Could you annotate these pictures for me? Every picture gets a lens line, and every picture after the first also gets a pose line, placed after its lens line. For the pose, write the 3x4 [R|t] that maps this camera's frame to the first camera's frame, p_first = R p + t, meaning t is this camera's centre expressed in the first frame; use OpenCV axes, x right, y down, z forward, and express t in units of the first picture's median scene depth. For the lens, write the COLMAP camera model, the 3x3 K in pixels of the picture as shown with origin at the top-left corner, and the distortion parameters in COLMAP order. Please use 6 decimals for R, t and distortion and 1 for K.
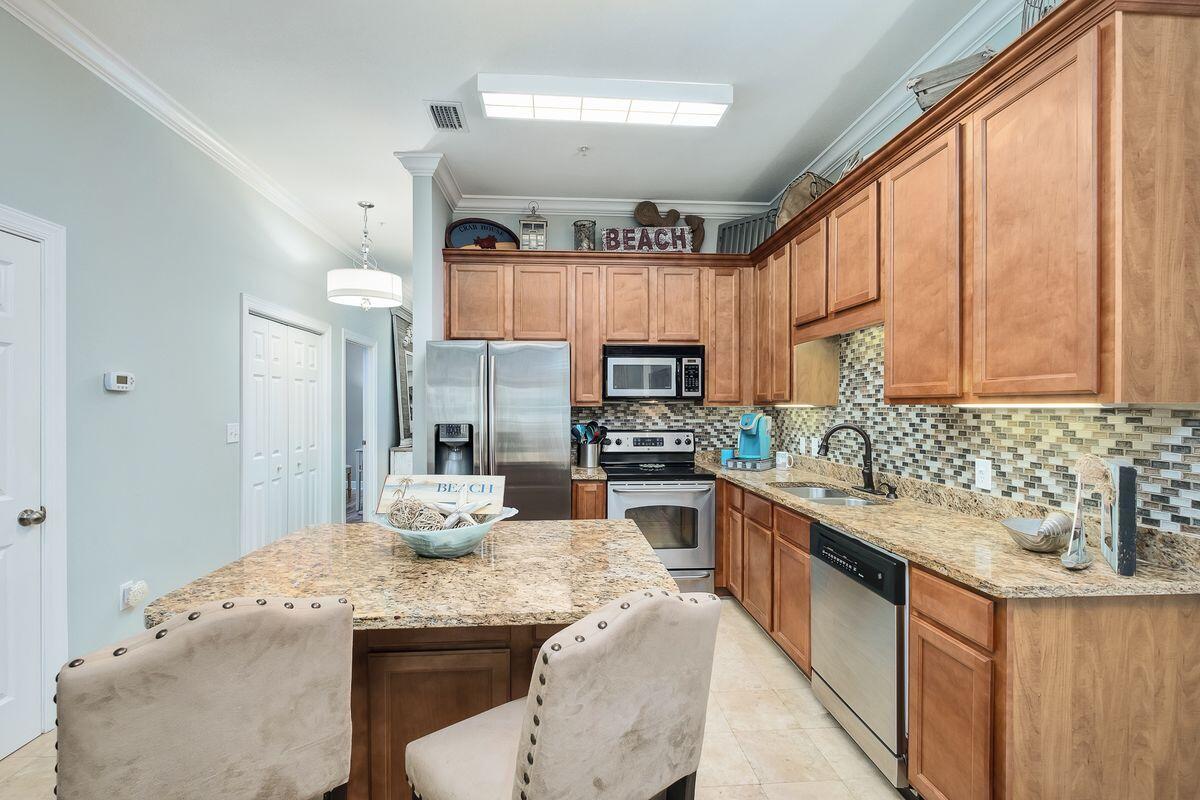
lens RADIAL K [[524.2, 0, 597.3], [0, 524.2, 405.4], [0, 0, 1]] dist [-0.001482, 0.000018]
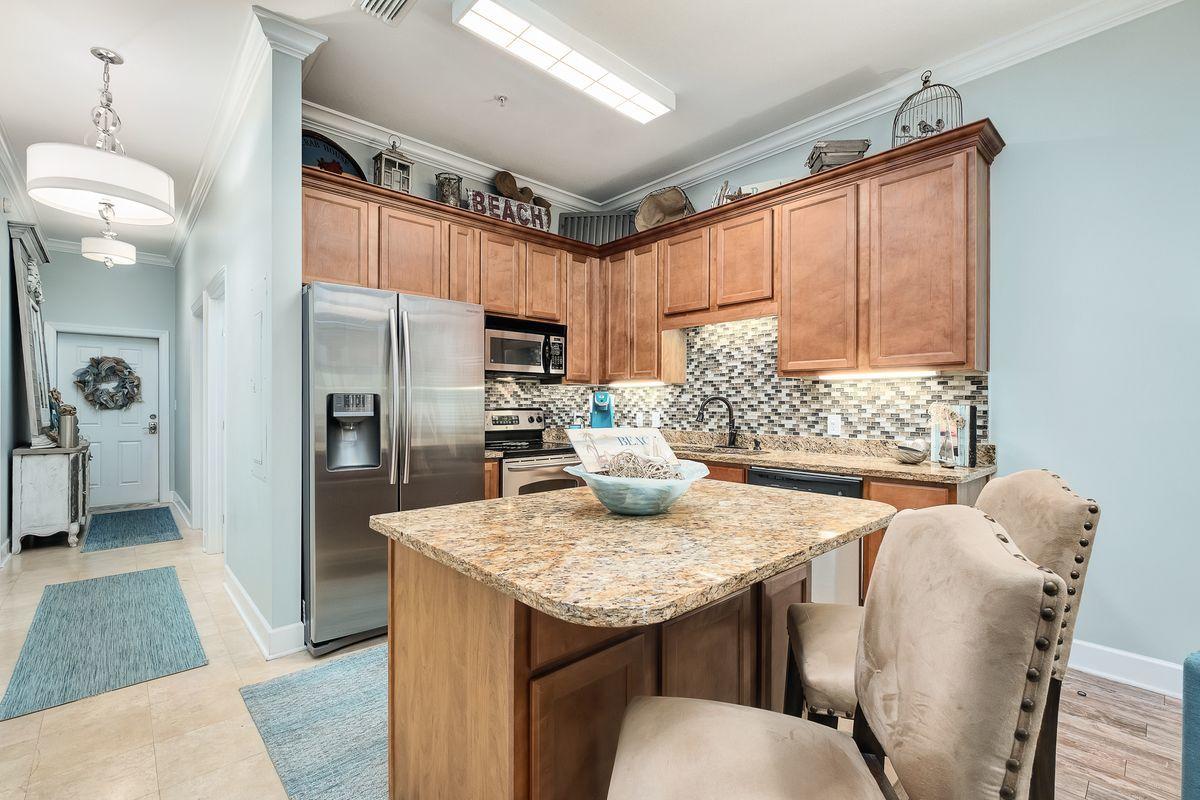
lens RADIAL K [[524.2, 0, 588.5], [0, 524.2, 404.9], [0, 0, 1]] dist [-0.001482, 0.000018]
pose [[0.788830, 0.000526, 0.614611, -0.496959], [-0.001568, 0.999998, 0.001156, 0.052111], [-0.614609, -0.001875, 0.788830, 0.184113]]
